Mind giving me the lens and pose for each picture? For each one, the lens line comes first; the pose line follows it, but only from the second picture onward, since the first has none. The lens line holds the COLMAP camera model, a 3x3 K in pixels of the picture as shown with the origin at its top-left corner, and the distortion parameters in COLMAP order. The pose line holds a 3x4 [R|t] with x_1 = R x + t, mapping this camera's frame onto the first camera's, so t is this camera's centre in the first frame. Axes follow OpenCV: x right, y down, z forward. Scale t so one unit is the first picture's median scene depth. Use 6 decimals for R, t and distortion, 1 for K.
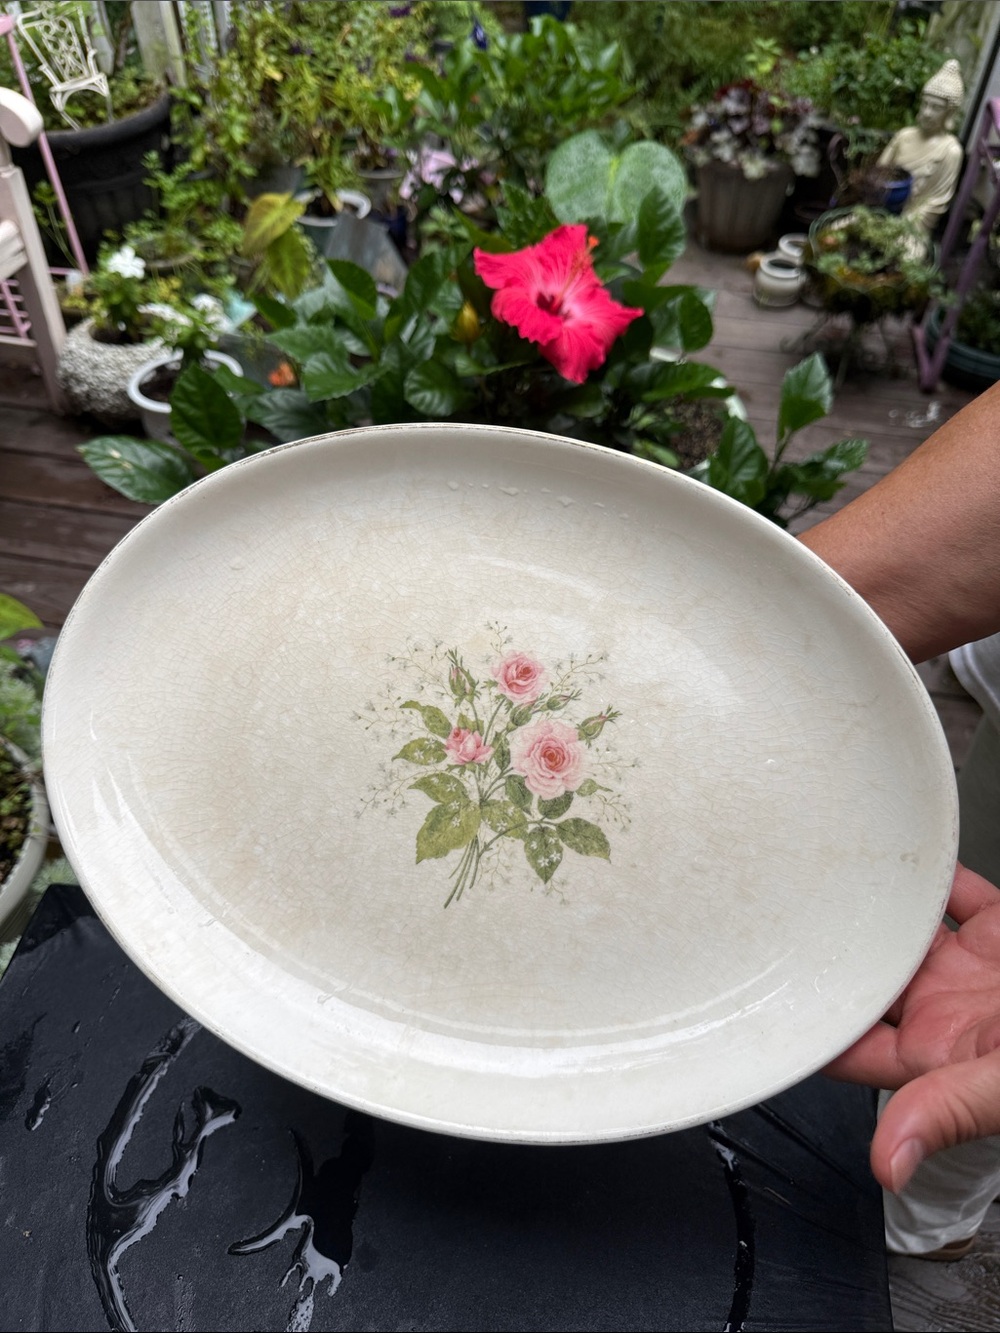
lens RADIAL K [[979.2, 0, 500.0], [0, 979.2, 666.5], [0, 0, 1]] dist [-0.024853, 0.003075]
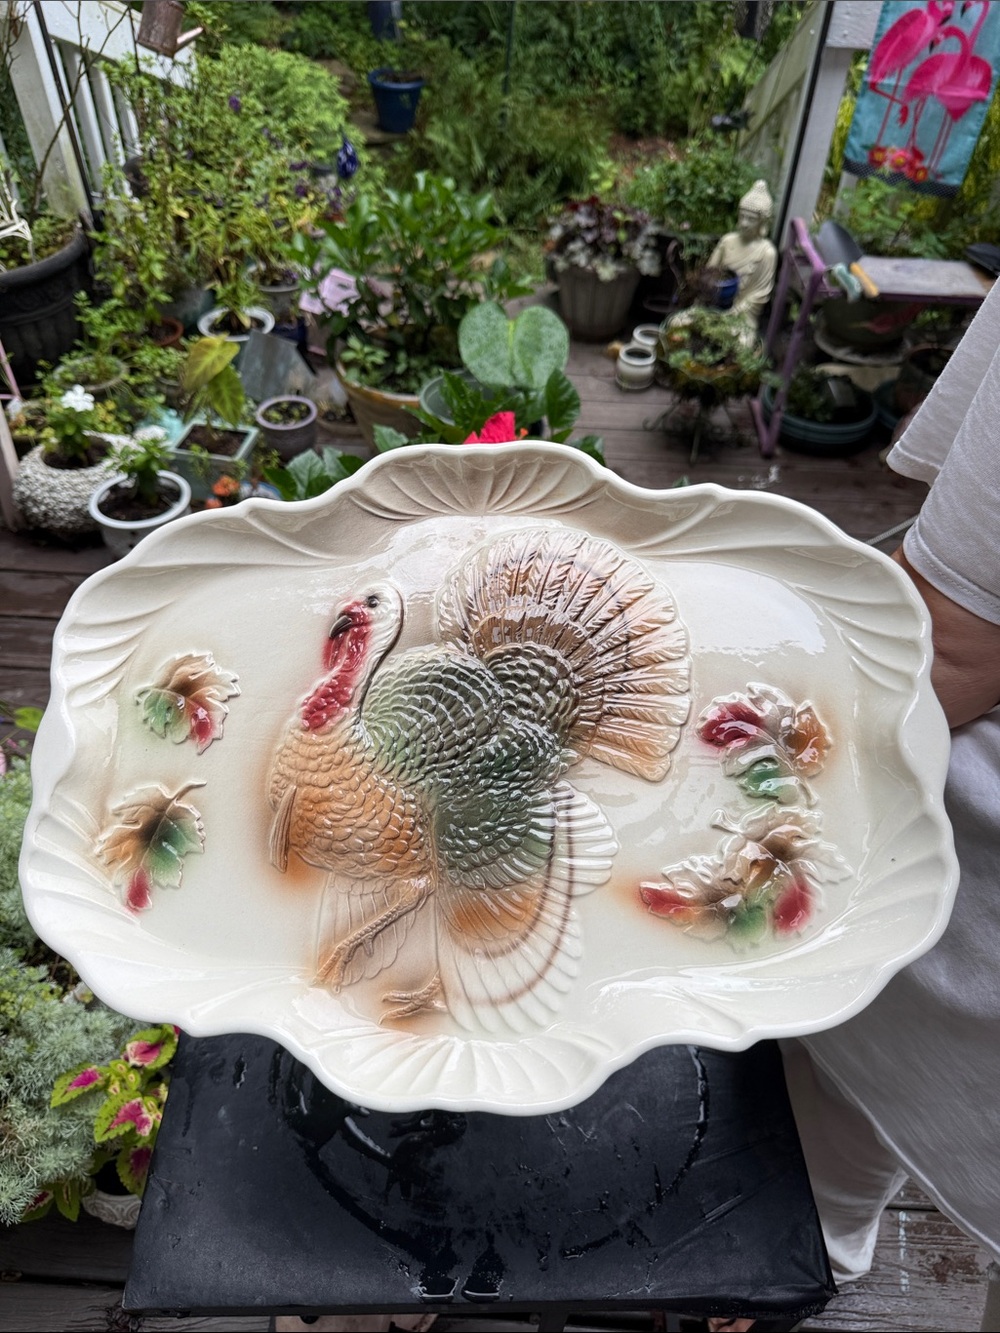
lens RADIAL K [[979.2, 0, 500.0], [0, 979.2, 666.5], [0, 0, 1]] dist [-0.024853, 0.003075]
pose [[0.988957, -0.090952, 0.117014, -0.047811], [0.095121, 0.994997, -0.030538, -0.019206], [-0.113651, 0.041331, 0.992661, -0.136164]]
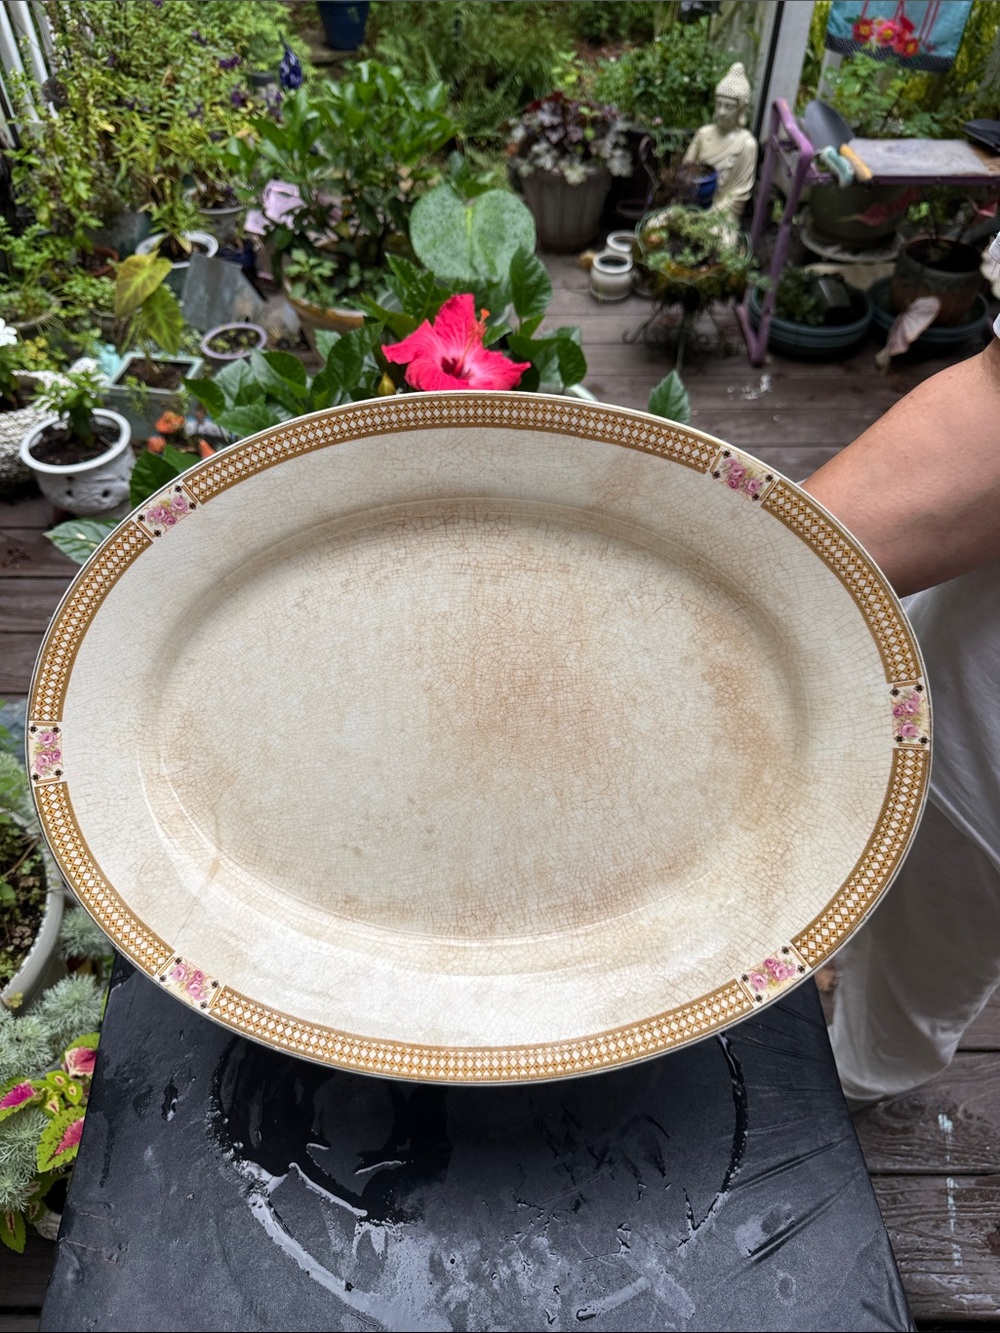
lens RADIAL K [[978.2, 0, 498.9], [0, 978.2, 658.0], [0, 0, 1]] dist [-0.023295, 0.003981]
pose [[0.981615, -0.147395, 0.121273, -0.033295], [0.146495, 0.989076, 0.016355, -0.012380], [-0.122359, 0.001712, 0.992484, -0.064718]]
